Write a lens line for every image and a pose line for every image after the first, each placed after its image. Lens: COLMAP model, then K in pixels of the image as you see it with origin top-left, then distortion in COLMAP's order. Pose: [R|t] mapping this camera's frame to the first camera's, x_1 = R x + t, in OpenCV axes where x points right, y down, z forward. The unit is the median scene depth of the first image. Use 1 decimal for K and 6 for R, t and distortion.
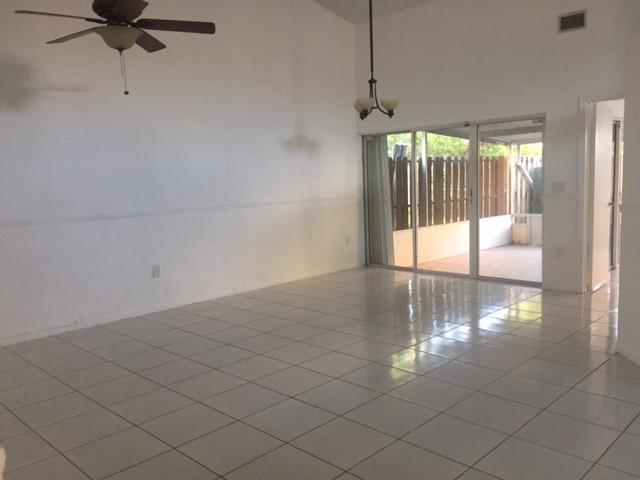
lens RADIAL K [[548.0, 0, 320.9], [0, 548.0, 241.5], [0, 0, 1]] dist [0.051898, 0.002954]
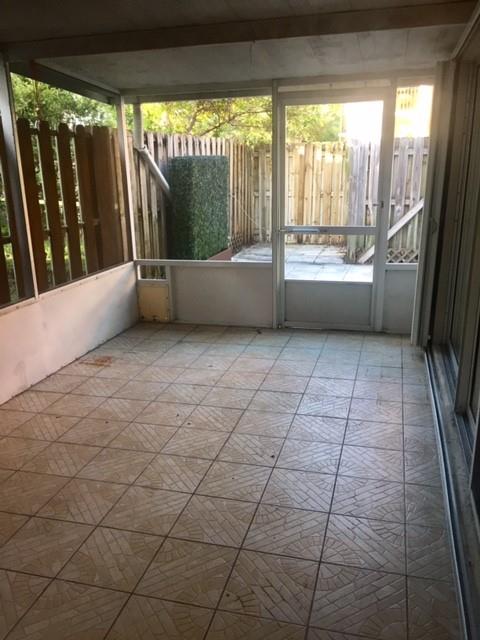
lens RADIAL K [[548.0, 0, 241.6], [0, 548.0, 320.9], [0, 0, 1]] dist [0.051898, 0.002954]
pose [[0.869027, -0.114597, 0.481311, 0.192137], [0.040685, 0.986064, 0.161317, -0.068615], [-0.493089, -0.120606, 0.861578, 0.540186]]
